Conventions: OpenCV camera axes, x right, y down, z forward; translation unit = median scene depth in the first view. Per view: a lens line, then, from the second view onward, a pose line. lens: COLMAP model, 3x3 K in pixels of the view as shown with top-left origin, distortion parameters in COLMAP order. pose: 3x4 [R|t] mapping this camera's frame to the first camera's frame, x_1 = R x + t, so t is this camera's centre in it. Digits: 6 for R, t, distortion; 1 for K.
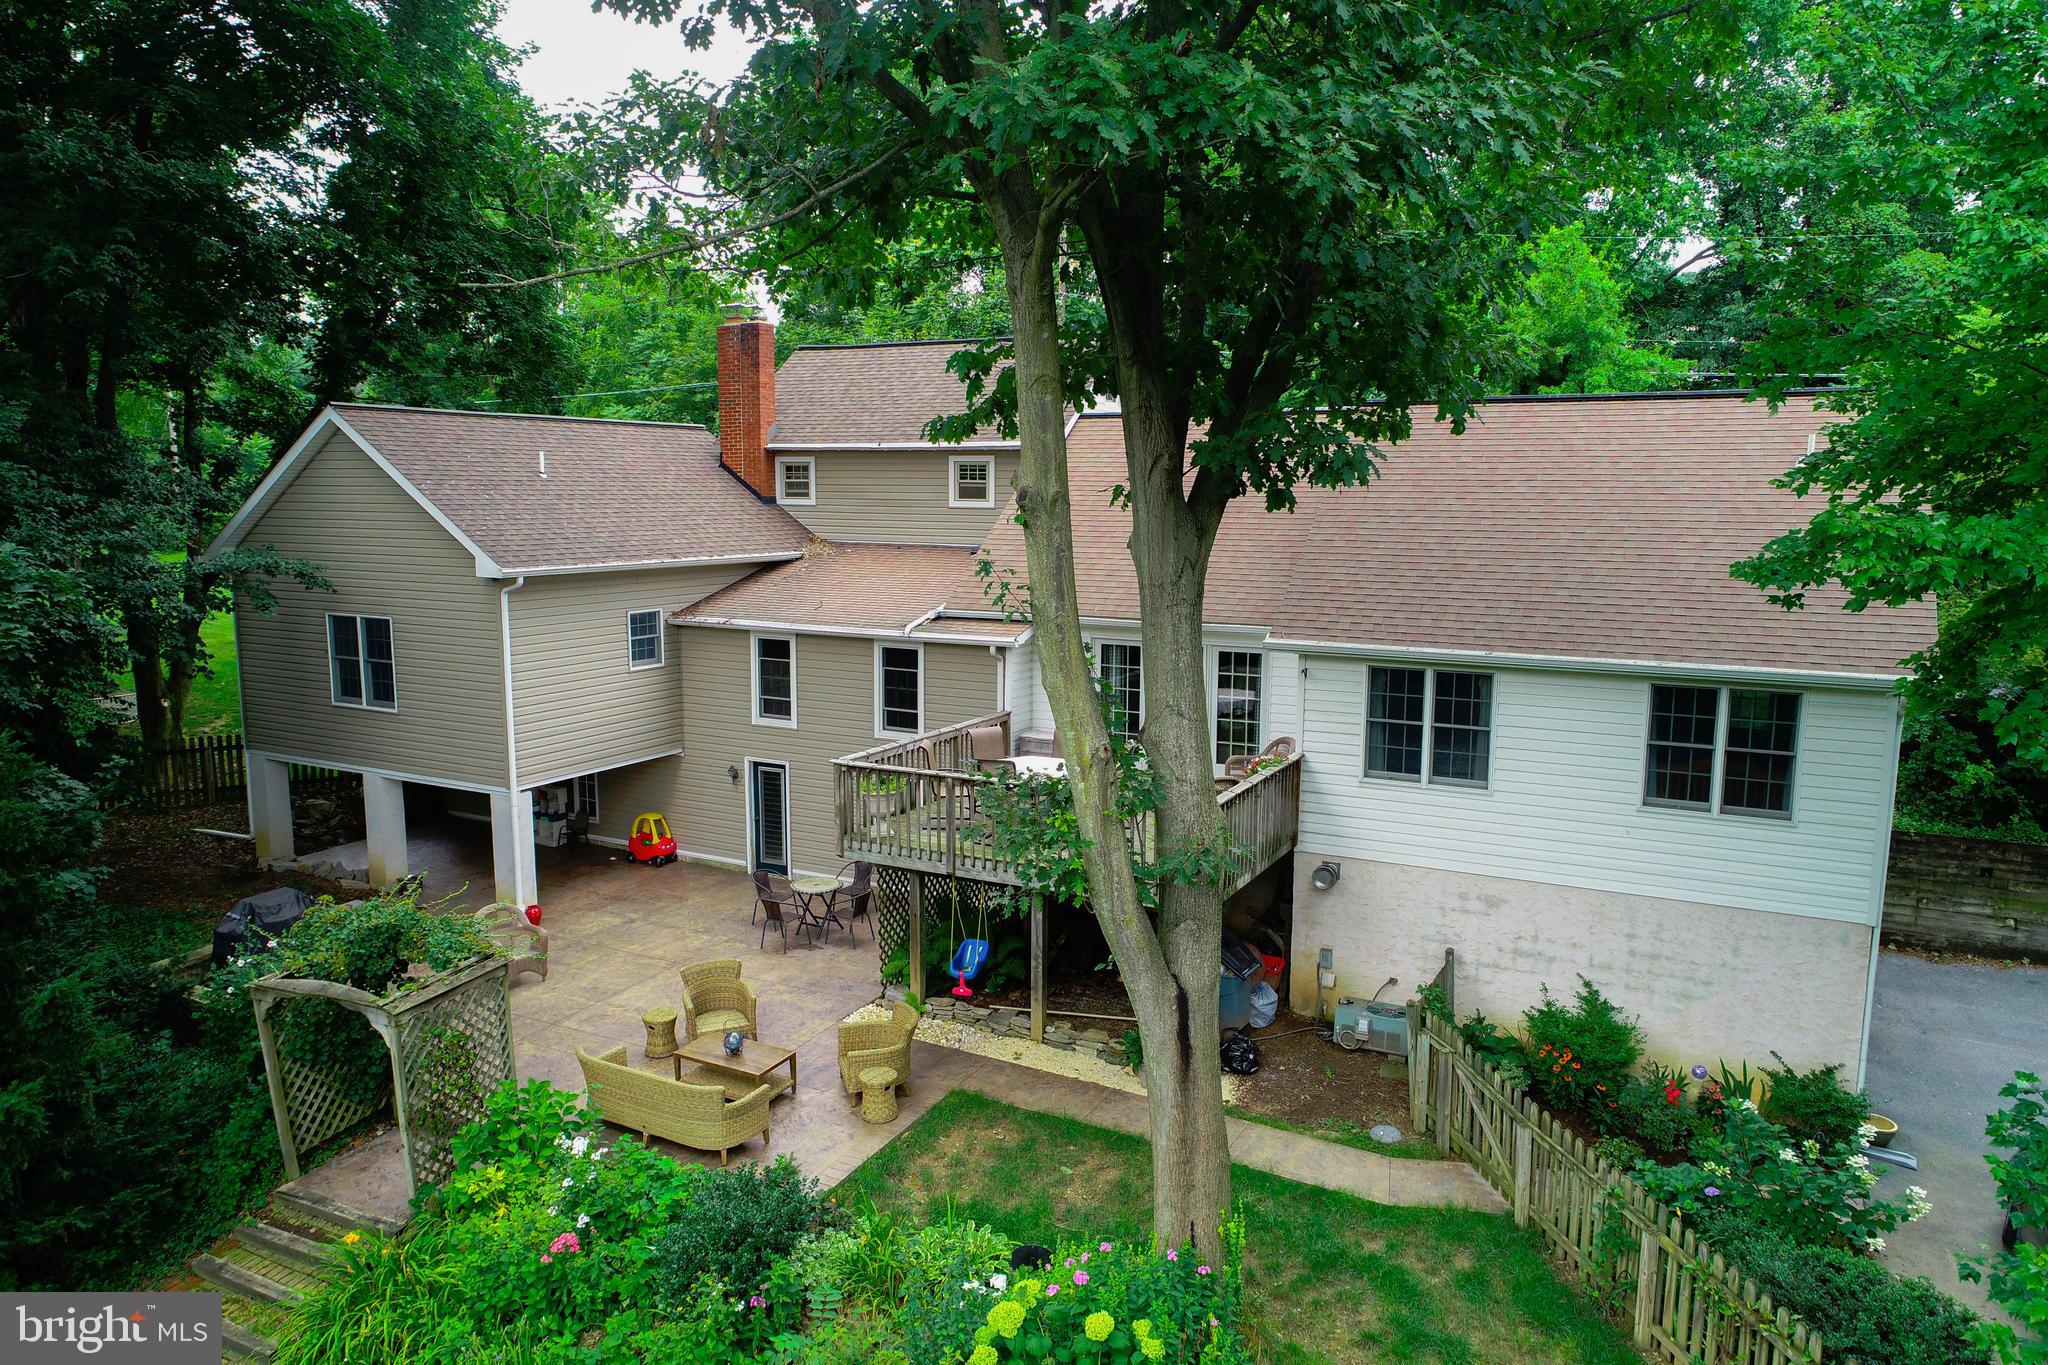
lens RADIAL K [[1377.4, 0, 1024.0], [0, 1377.4, 682.5], [0, 0, 1]] dist [-0.001703, 0.003030]
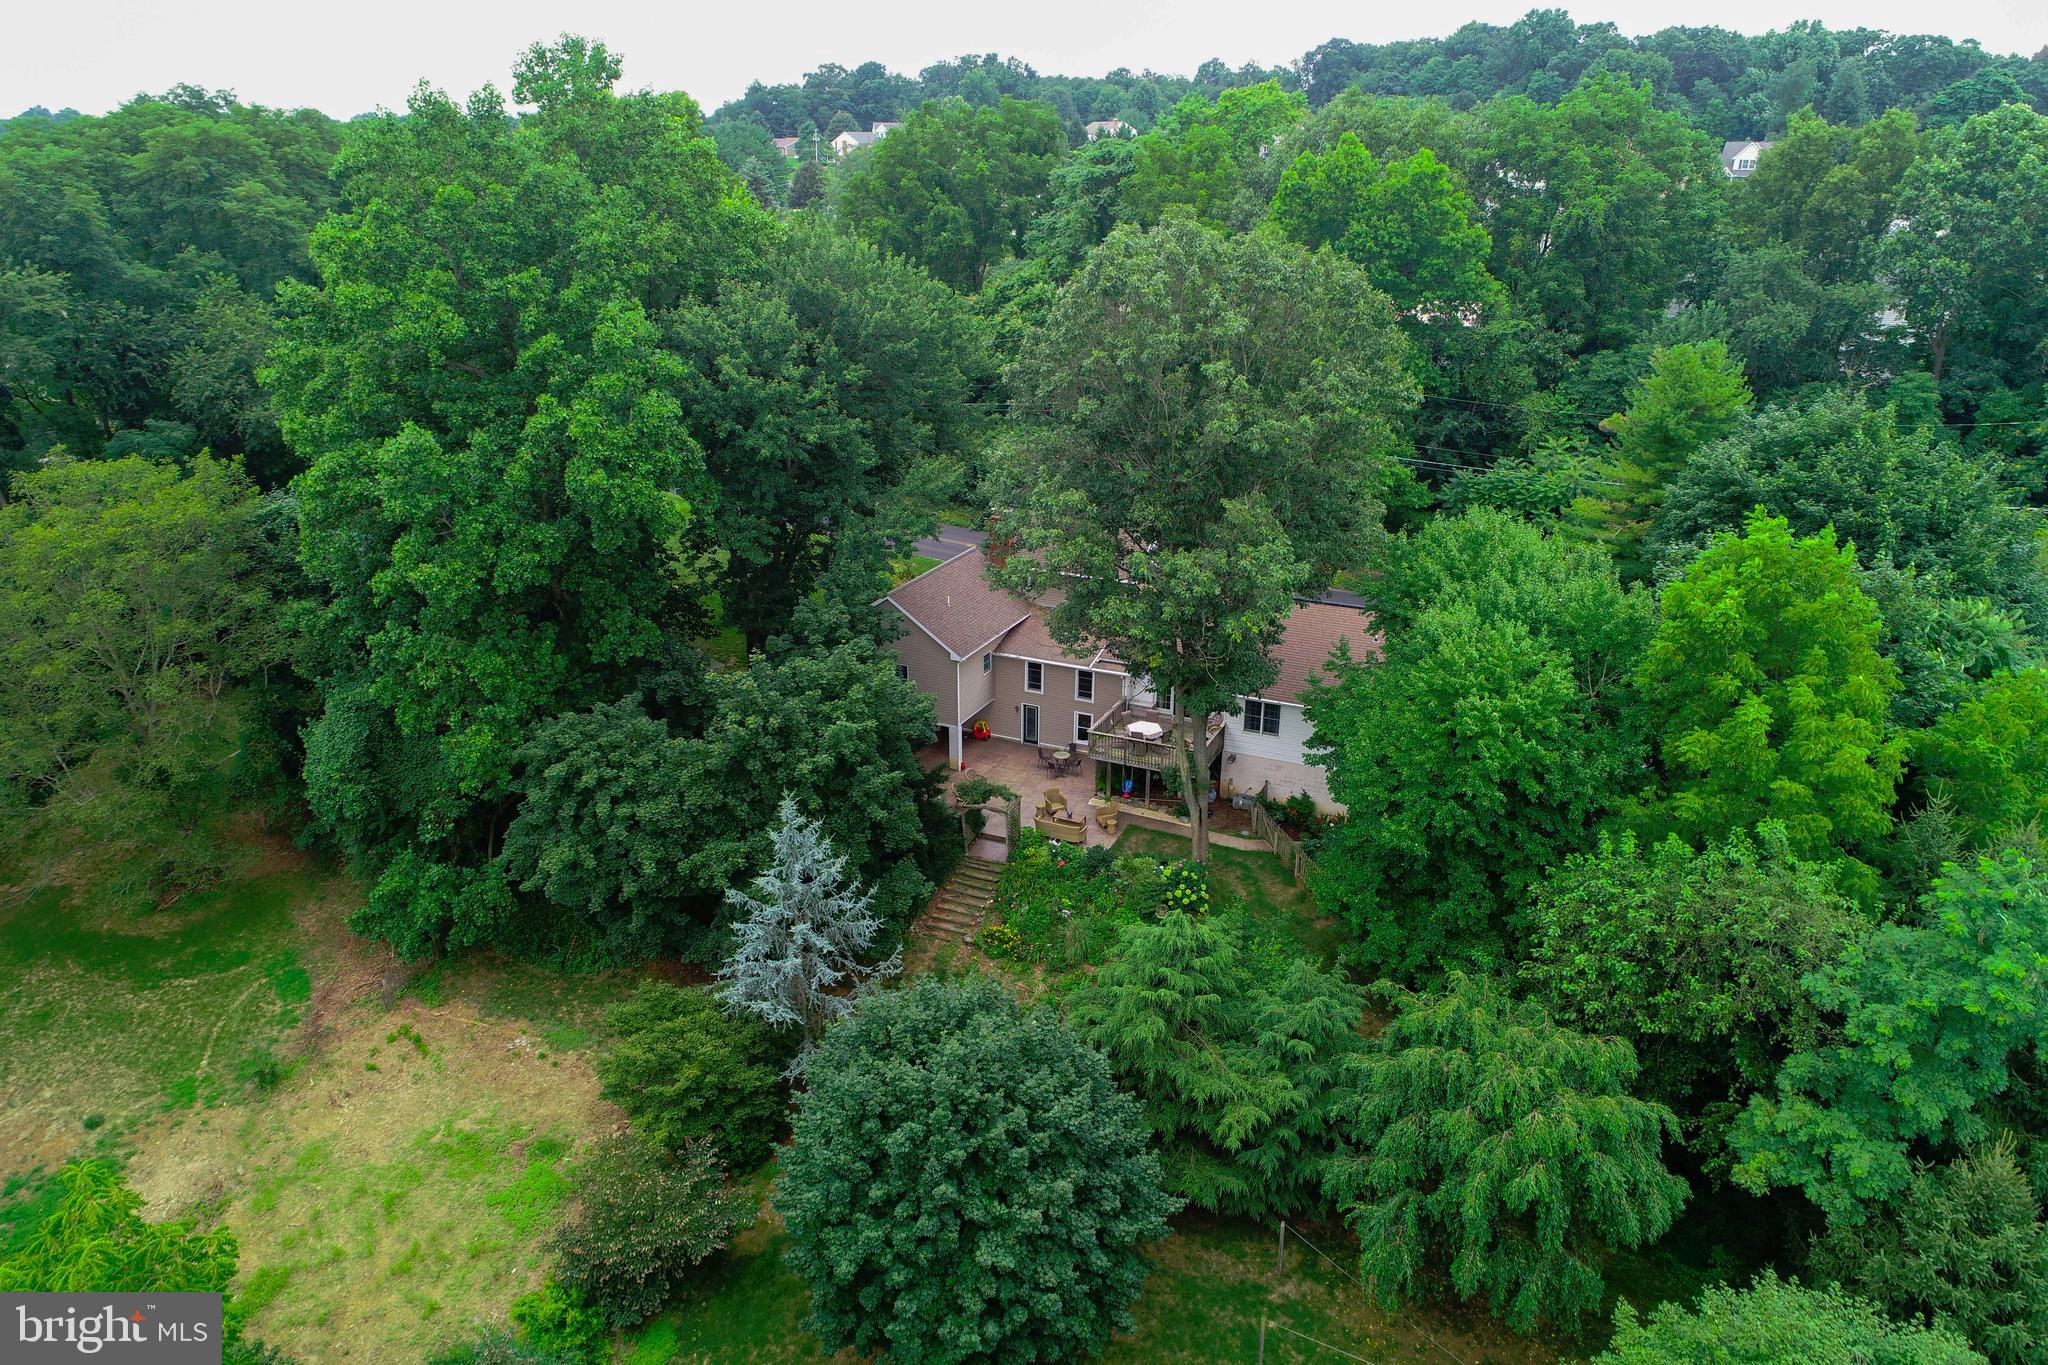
lens RADIAL K [[1377.4, 0, 1024.0], [0, 1377.4, 682.5], [0, 0, 1]] dist [-0.001703, 0.003030]
pose [[0.997874, -0.020930, 0.061717, -0.540733], [0.006433, 0.974035, 0.226307, -0.889540], [-0.064851, -0.225429, 0.972099, -2.421795]]
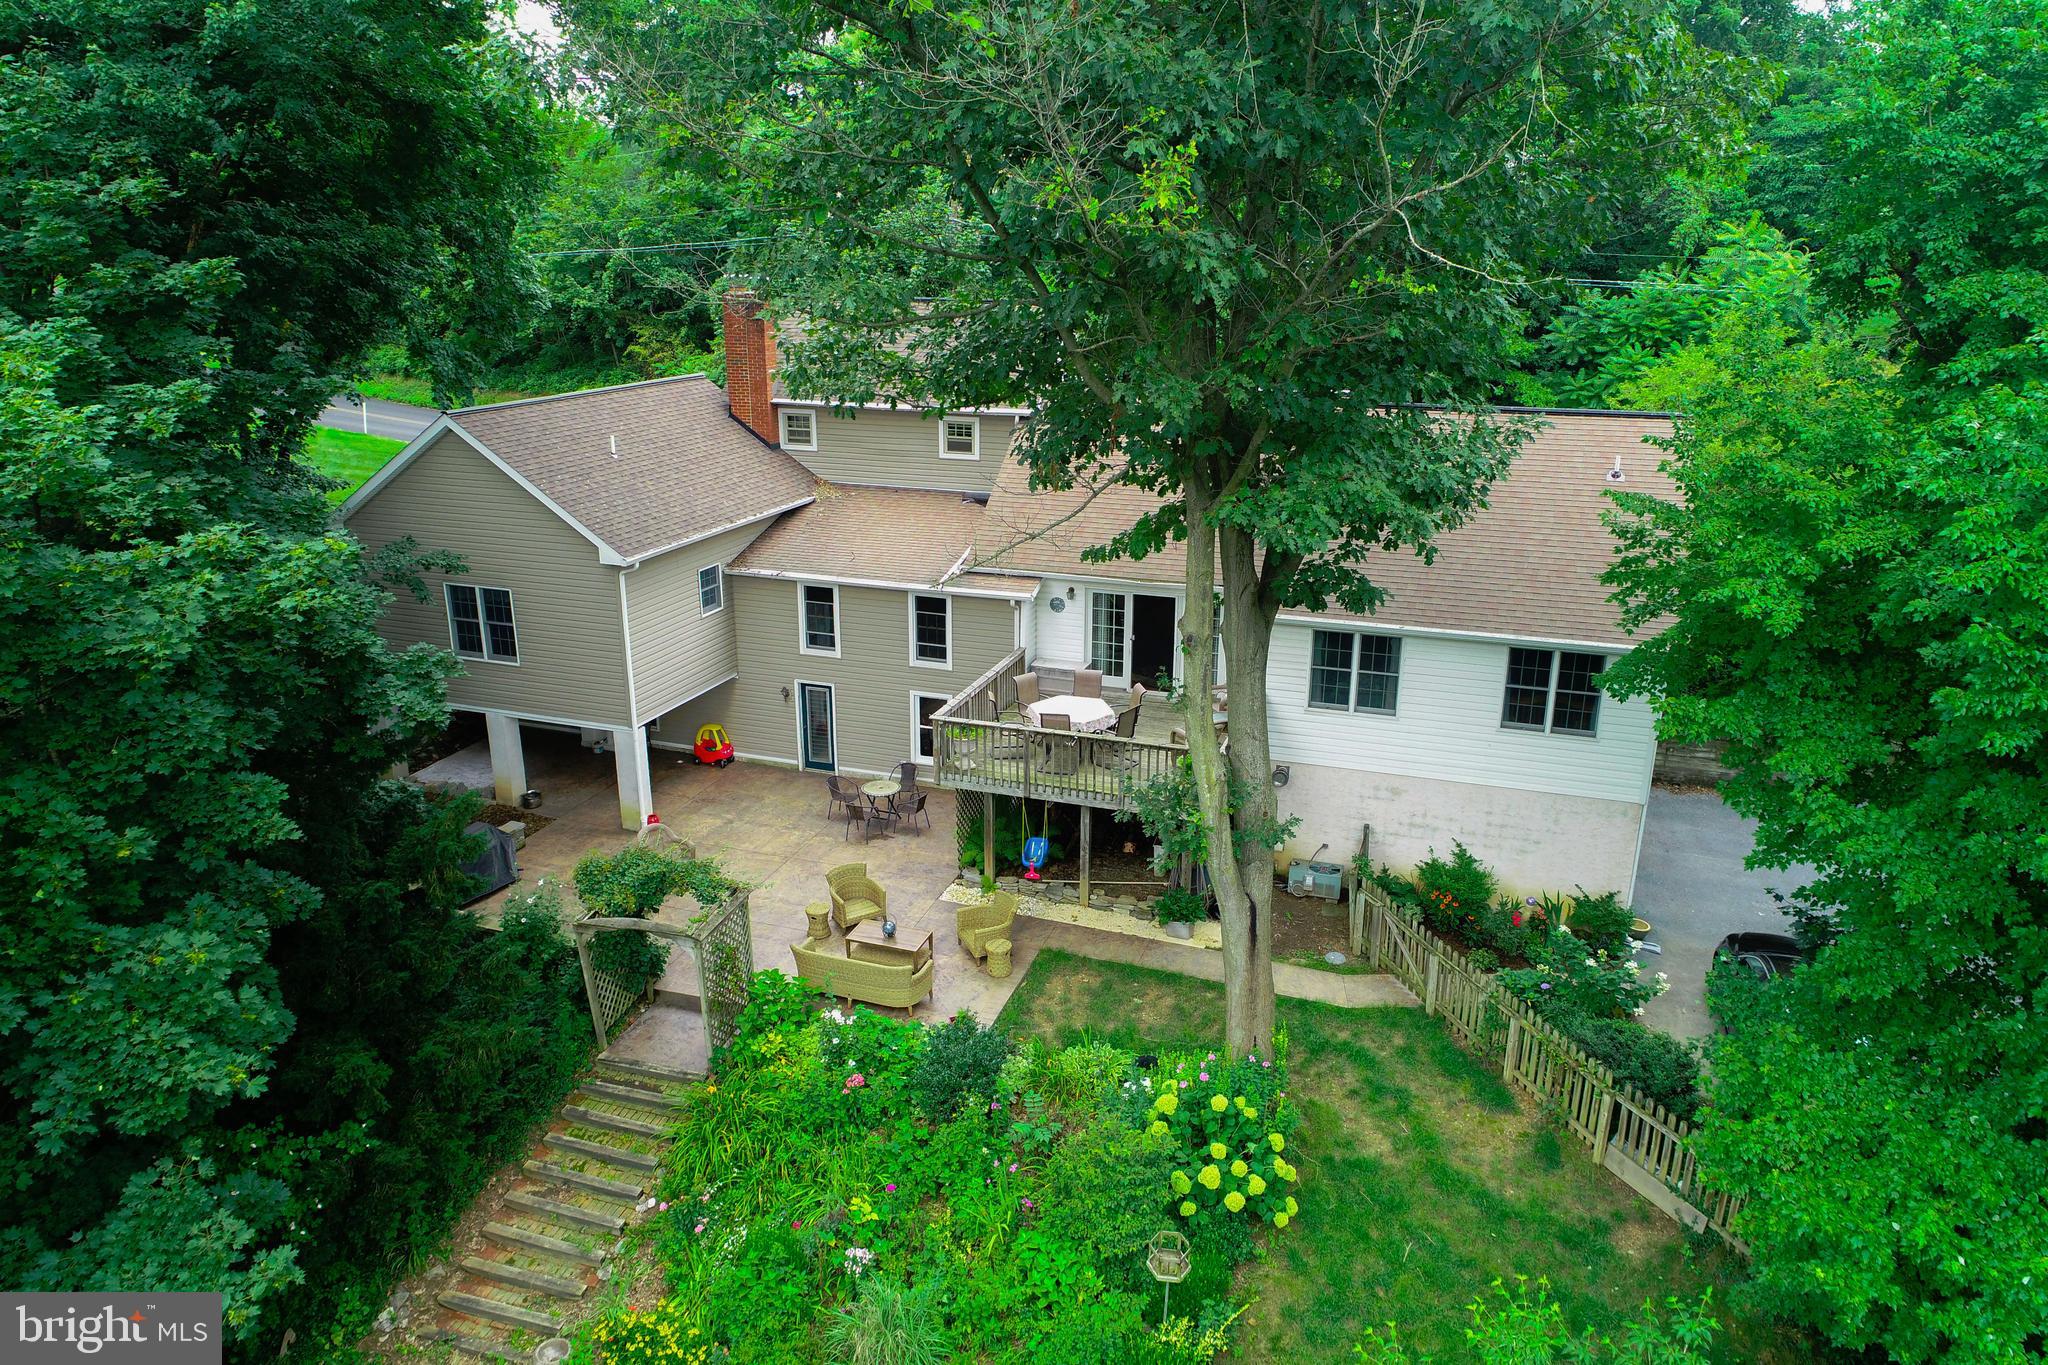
lens RADIAL K [[1377.4, 0, 1024.0], [0, 1377.4, 682.5], [0, 0, 1]] dist [-0.001703, 0.003030]
pose [[0.989039, -0.047226, 0.139895, -0.255439], [0.023213, 0.985420, 0.168551, -0.217625], [-0.145816, -0.163456, 0.975715, -0.348665]]
